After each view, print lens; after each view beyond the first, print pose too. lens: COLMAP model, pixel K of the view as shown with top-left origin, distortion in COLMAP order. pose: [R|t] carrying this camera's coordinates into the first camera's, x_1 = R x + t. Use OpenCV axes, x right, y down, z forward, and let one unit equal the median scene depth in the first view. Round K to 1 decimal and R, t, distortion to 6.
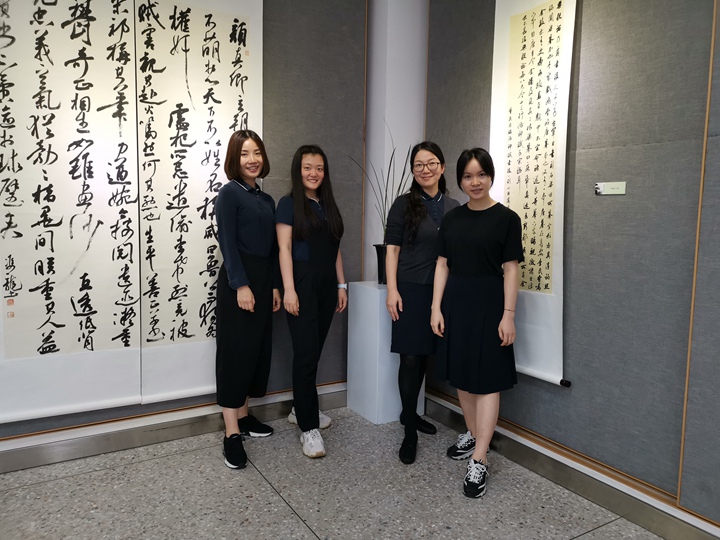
lens RADIAL K [[561.8, 0, 358.6], [0, 561.8, 268.9], [0, 0, 1]] dist [-0.008919, -0.002691]
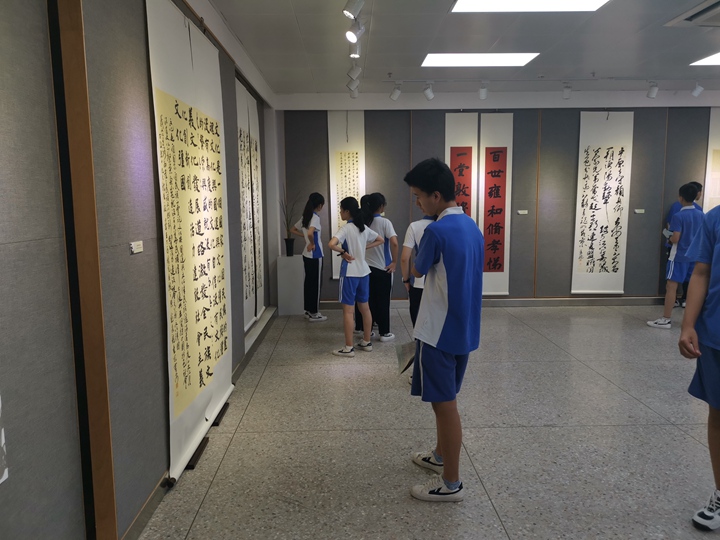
lens RADIAL K [[504.3, 0, 358.1], [0, 504.3, 263.3], [0, 0, 1]] dist [-0.009506, -0.006307]
pose [[0.512500, -0.128587, 0.849005, -1.917236], [0.098063, 0.991020, 0.090901, -0.122504], [-0.853070, 0.036669, 0.520507, -0.383394]]
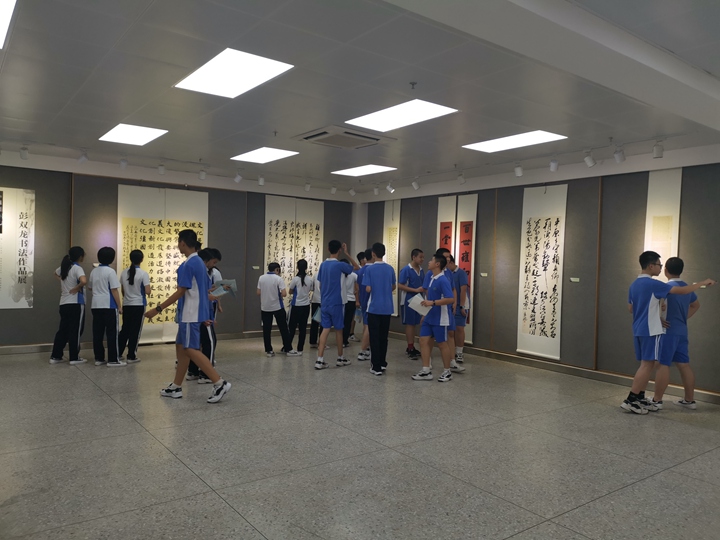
lens RADIAL K [[561.8, 0, 360.1], [0, 561.8, 273.9], [0, 0, 1]] dist [-0.008919, -0.002691]
pose [[0.996368, 0.009240, 0.084654, -0.273289], [-0.003850, 0.997967, -0.063613, 0.151731], [-0.085069, 0.063056, 0.994378, -3.111142]]
